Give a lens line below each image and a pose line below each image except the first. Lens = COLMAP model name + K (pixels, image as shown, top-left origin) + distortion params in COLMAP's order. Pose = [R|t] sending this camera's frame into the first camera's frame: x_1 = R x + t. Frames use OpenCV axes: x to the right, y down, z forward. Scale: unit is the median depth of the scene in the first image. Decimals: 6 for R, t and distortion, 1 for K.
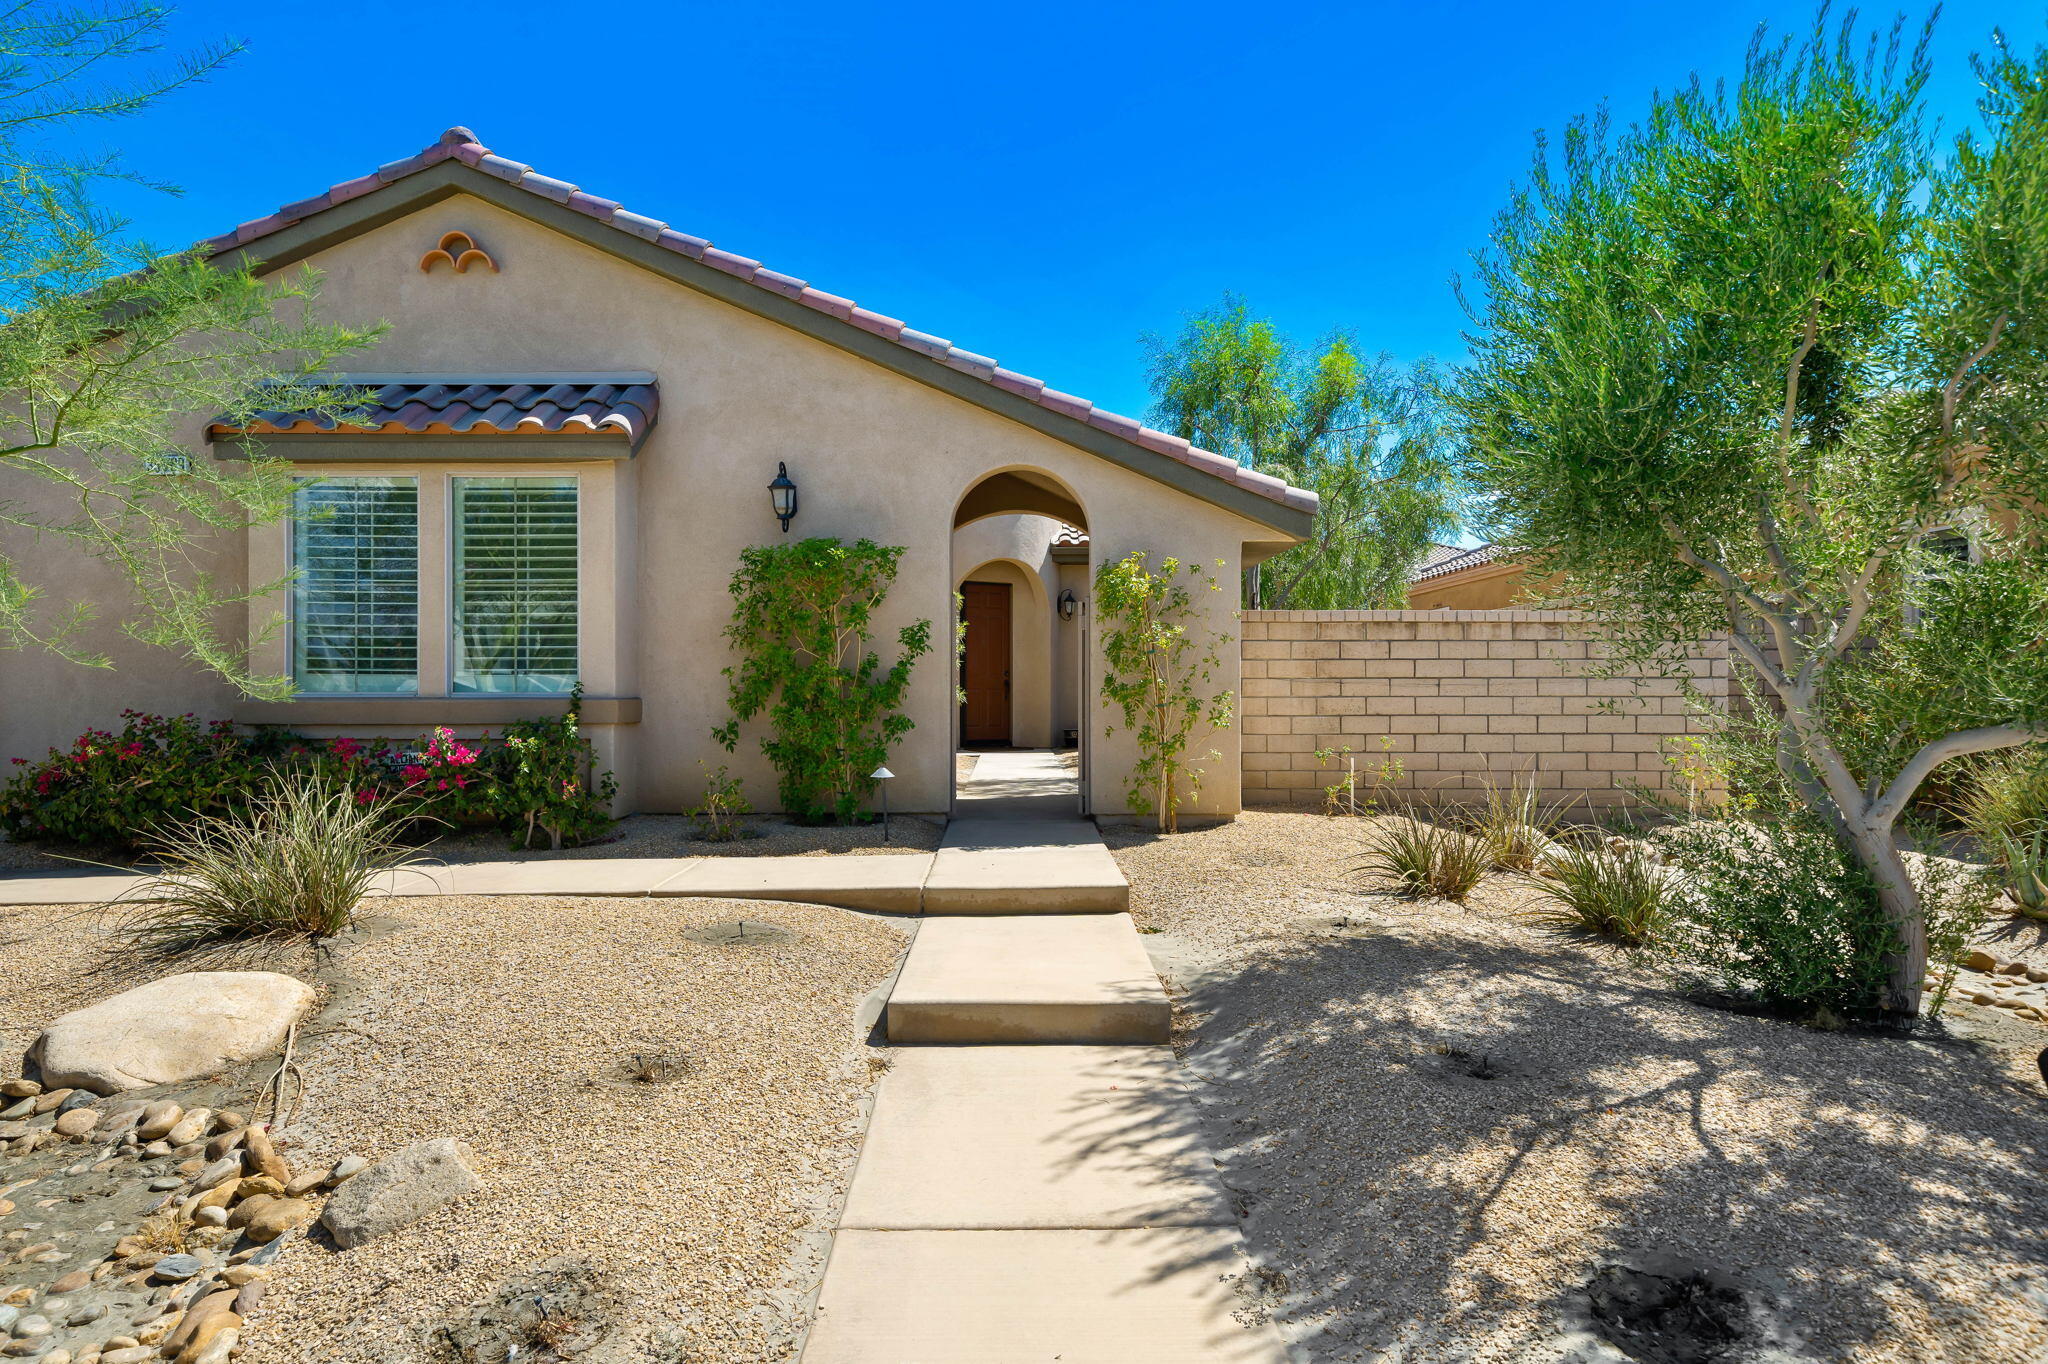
lens RADIAL K [[1168.2, 0, 996.0], [0, 1168.2, 678.1], [0, 0, 1]] dist [0.008333, 0.000608]
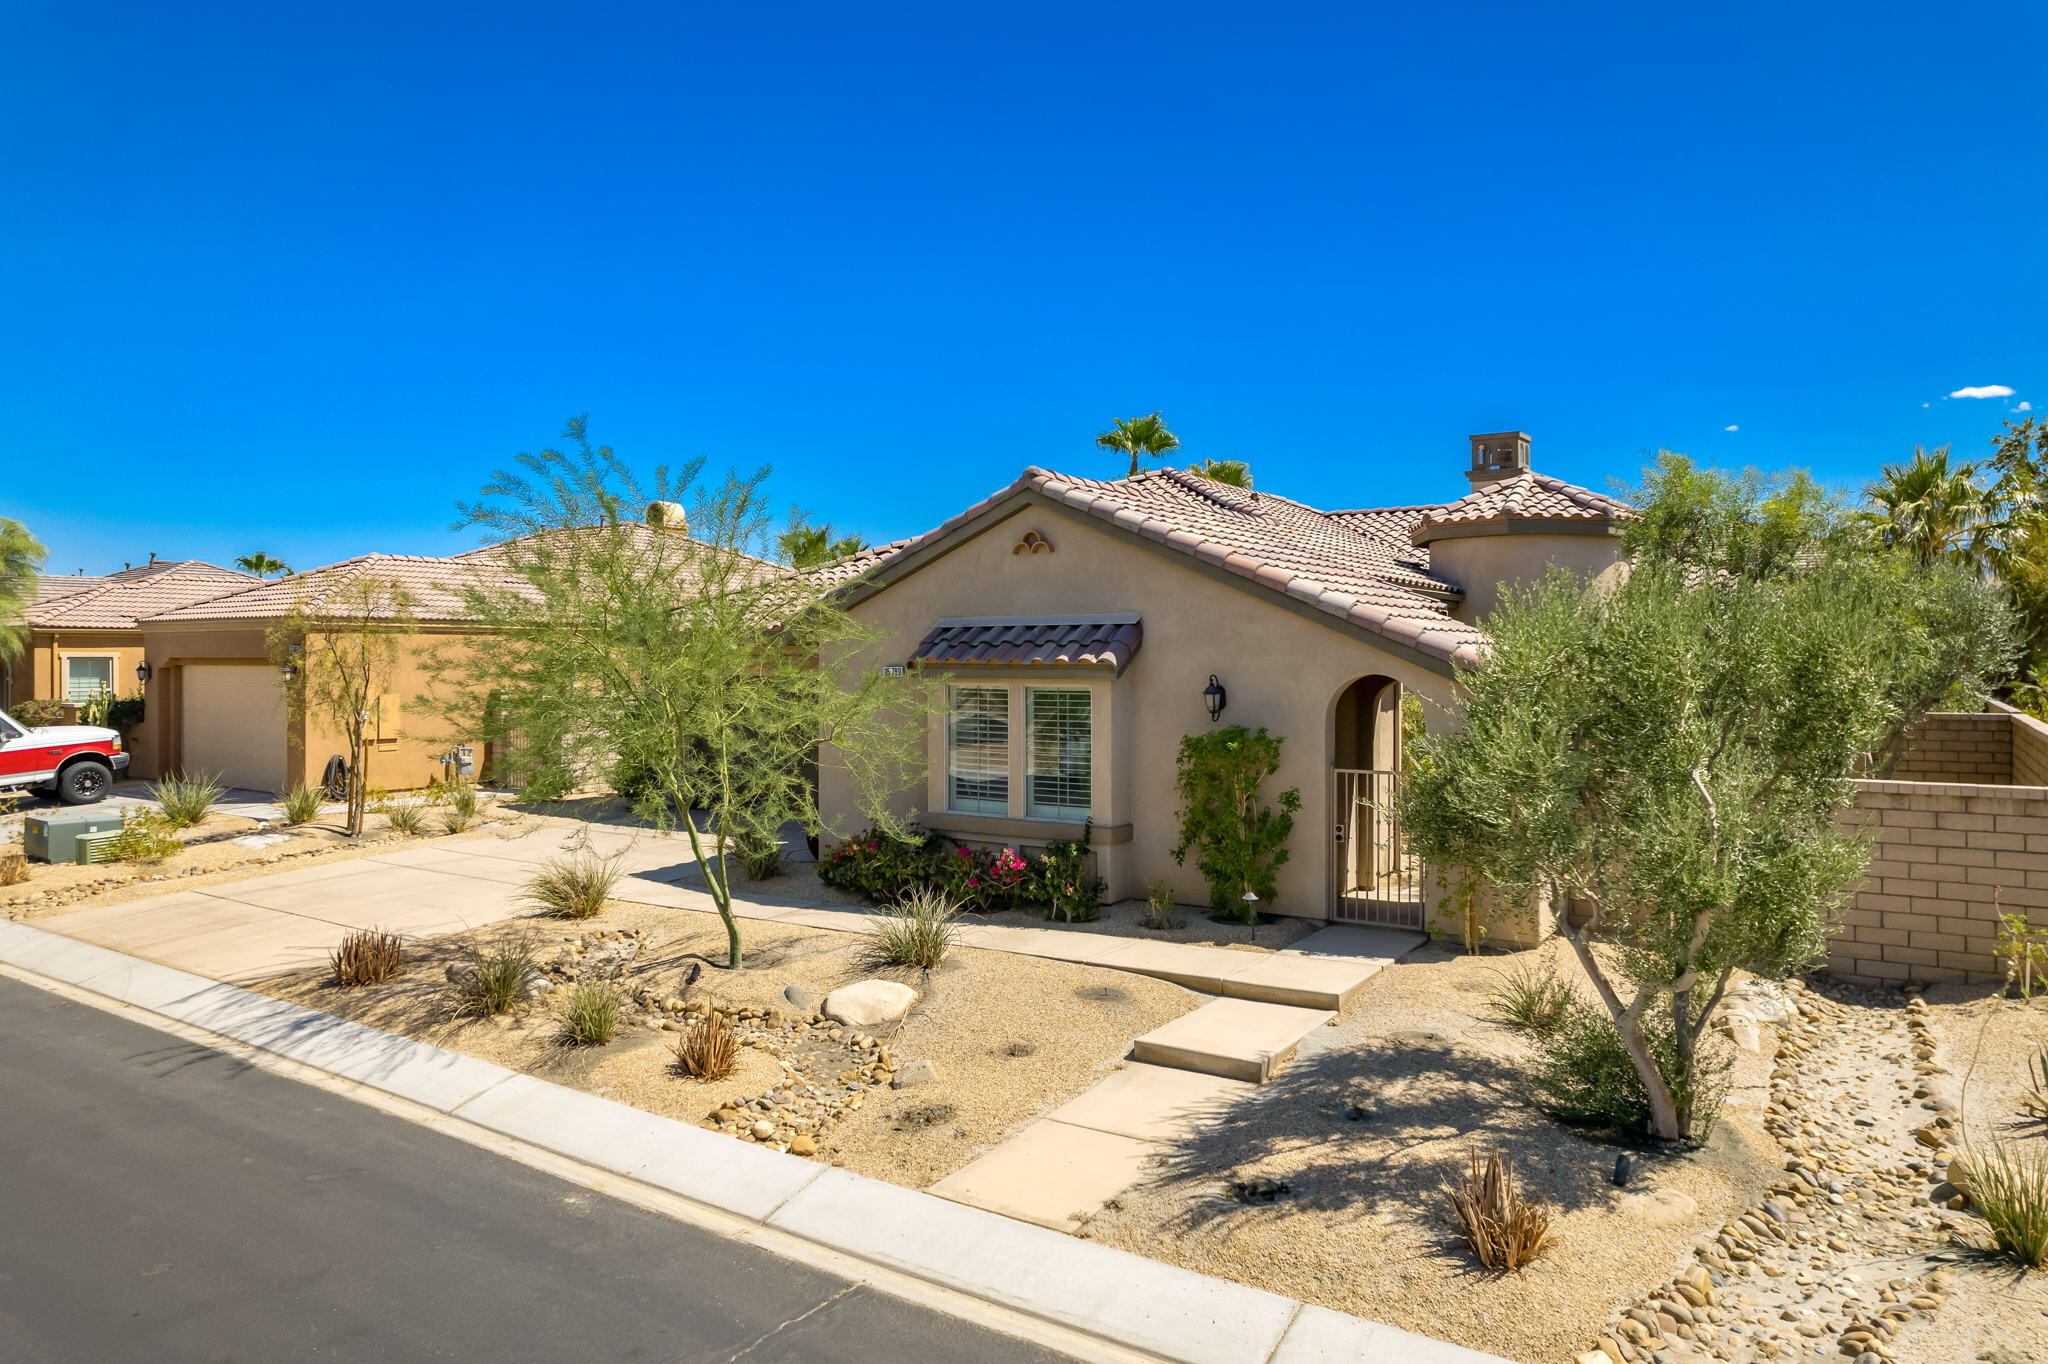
lens RADIAL K [[1312.6, 0, 978.2], [0, 1312.6, 620.7], [0, 0, 1]] dist [-0.038635, 0.023744]
pose [[0.826612, -0.018855, -0.562457, 0.600301], [0.005848, 0.999672, -0.024916, -0.247523], [0.562742, 0.017307, 0.826451, -0.656331]]
